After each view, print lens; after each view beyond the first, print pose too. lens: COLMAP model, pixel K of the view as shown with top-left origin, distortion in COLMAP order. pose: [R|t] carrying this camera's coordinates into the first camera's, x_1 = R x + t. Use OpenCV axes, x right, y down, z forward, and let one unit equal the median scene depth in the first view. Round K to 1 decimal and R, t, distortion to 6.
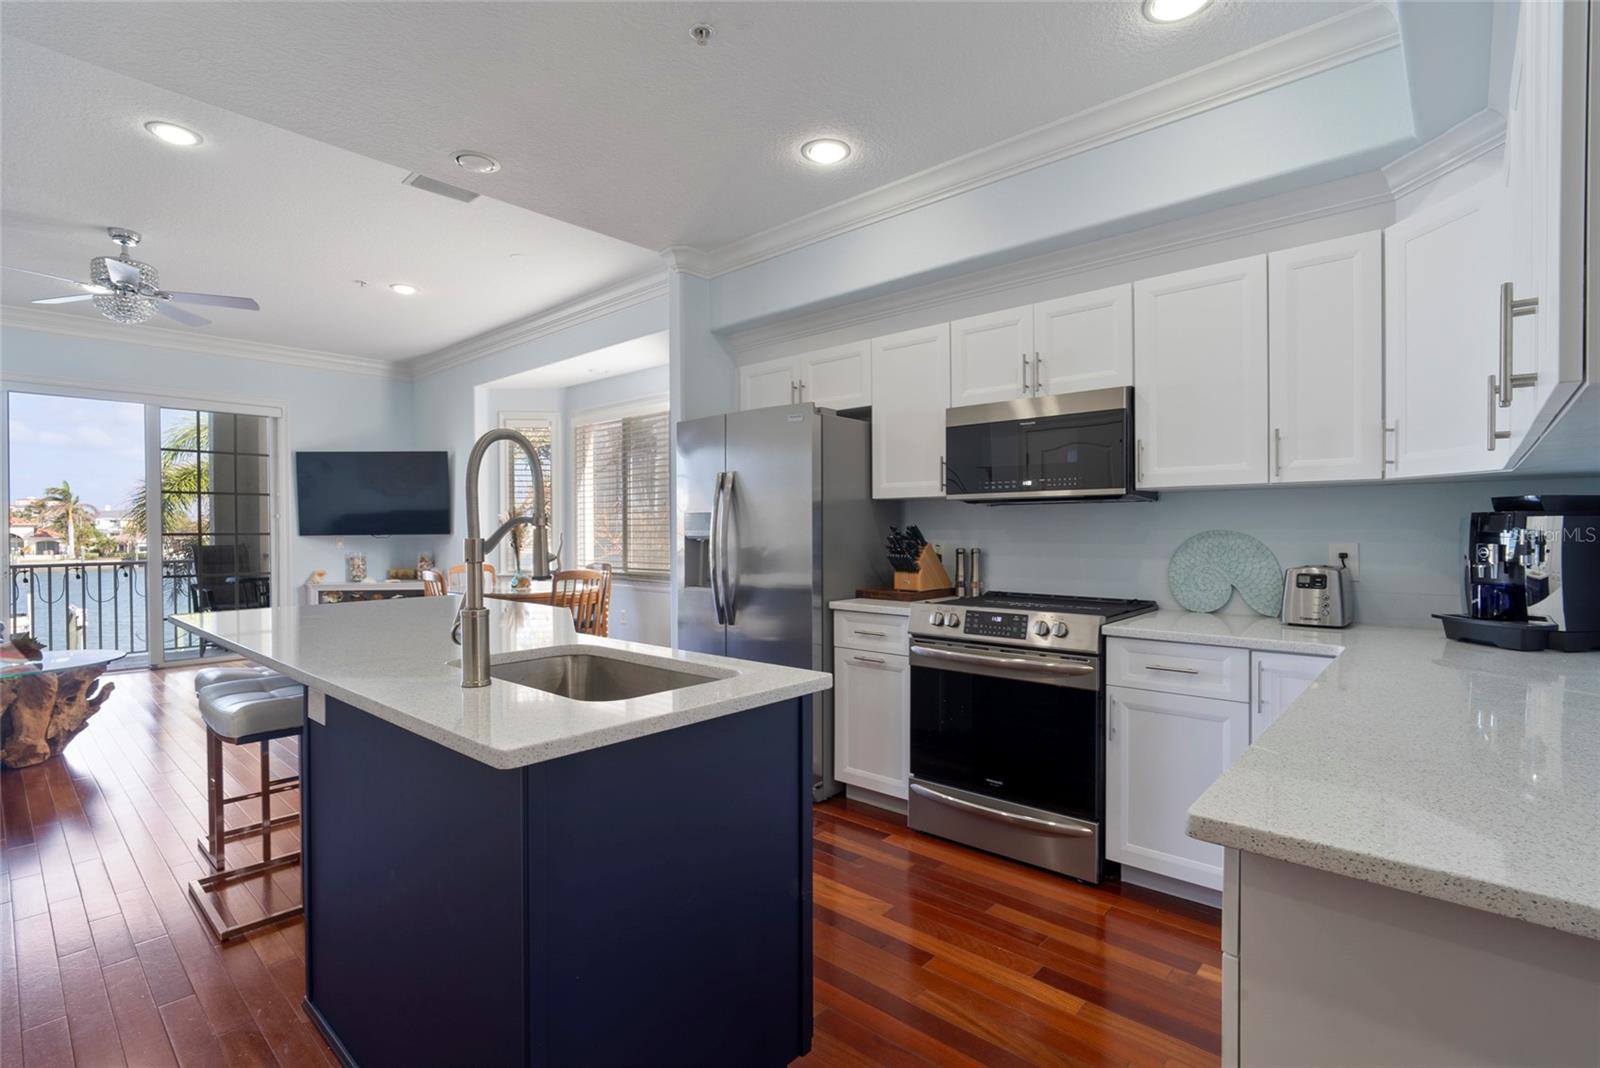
lens RADIAL K [[749.2, 0, 799.8], [0, 749.2, 534.7], [0, 0, 1]] dist [-0.005796, 0.005219]
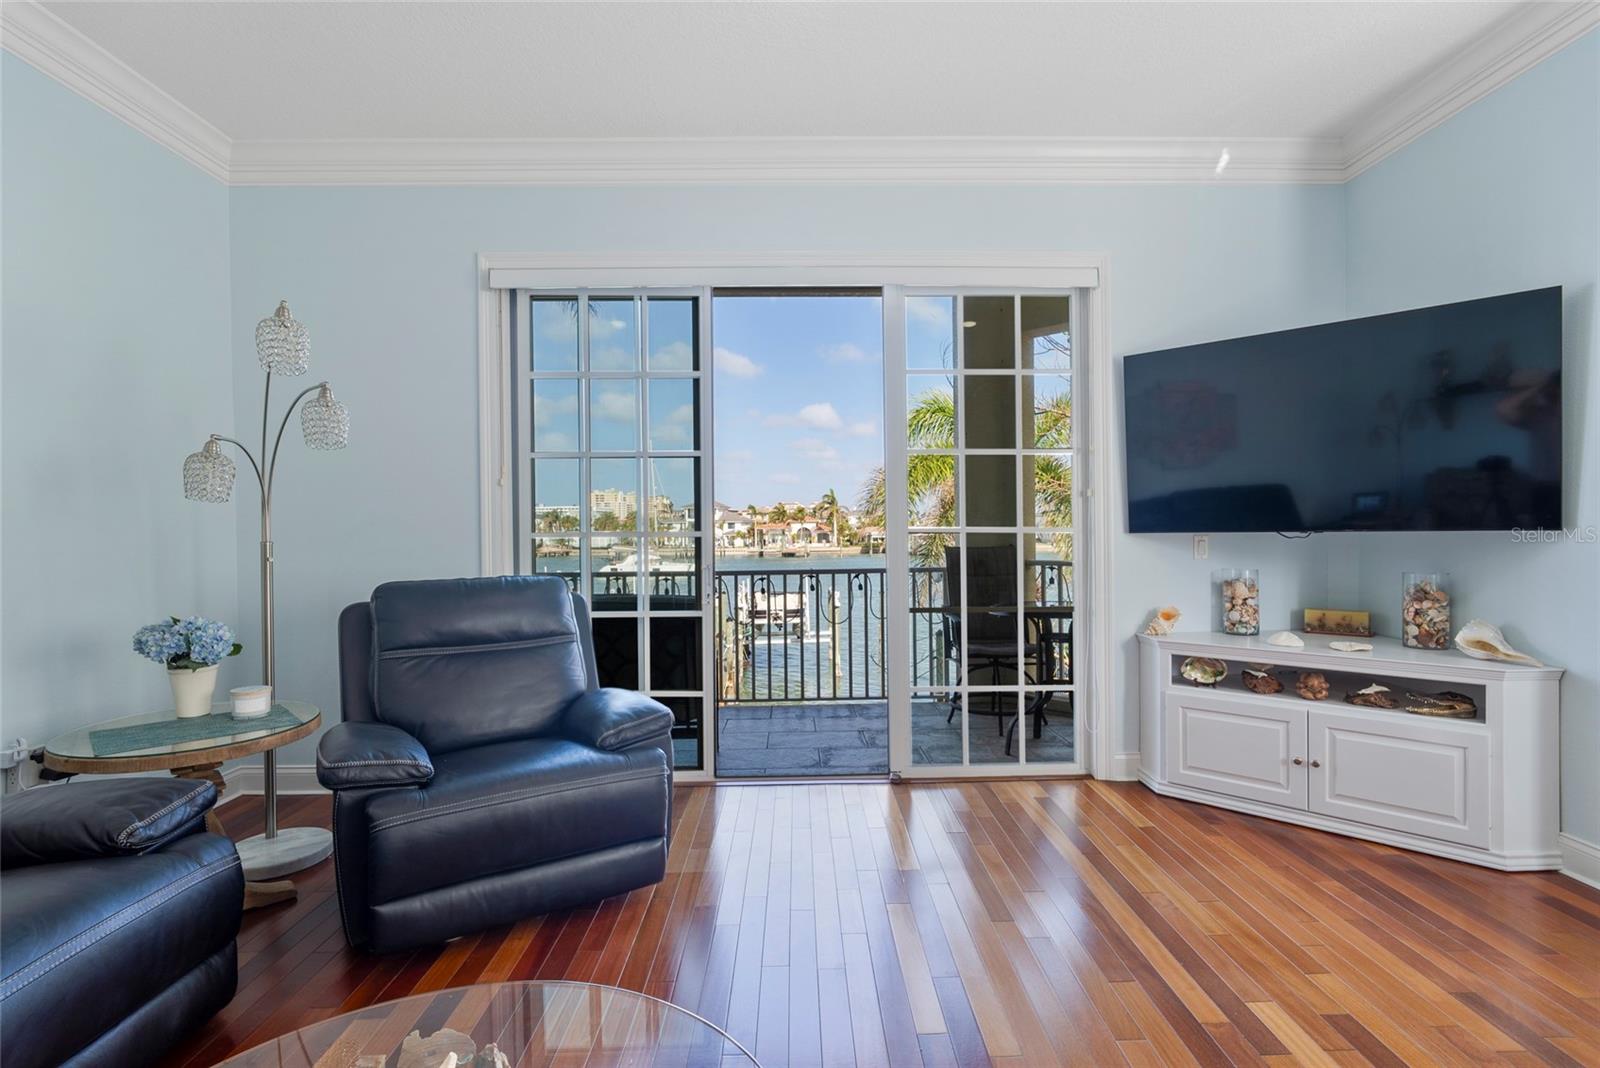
lens RADIAL K [[749.2, 0, 814.4], [0, 749.2, 530.5], [0, 0, 1]] dist [-0.005796, 0.005219]
pose [[0.696001, 0.000386, -0.718041, -0.445969], [0.002340, 0.999993, 0.002806, -0.002185], [0.718037, -0.003633, 0.695995, 0.502463]]
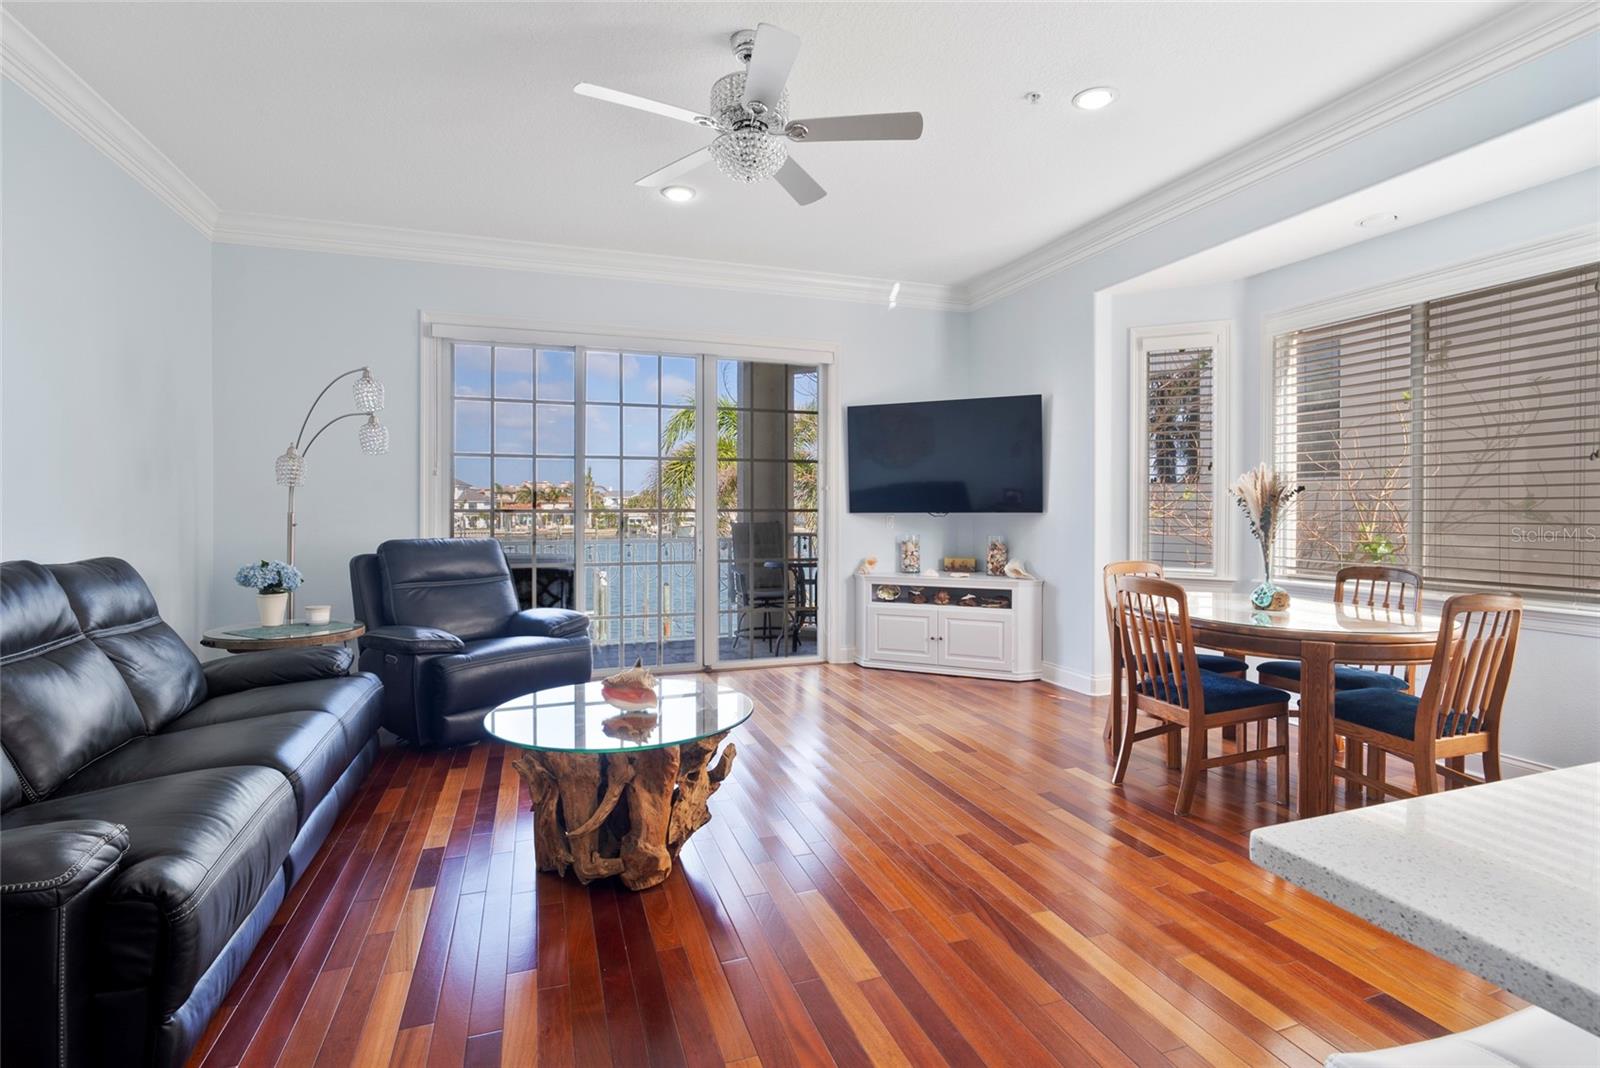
lens RADIAL K [[749.2, 0, 810.9], [0, 749.2, 521.6], [0, 0, 1]] dist [-0.005796, 0.005219]
pose [[0.885873, 0.013240, -0.463739, -0.323510], [-0.007782, 0.999876, 0.013682, -0.000149], [0.463863, -0.008511, 0.885866, 0.267636]]
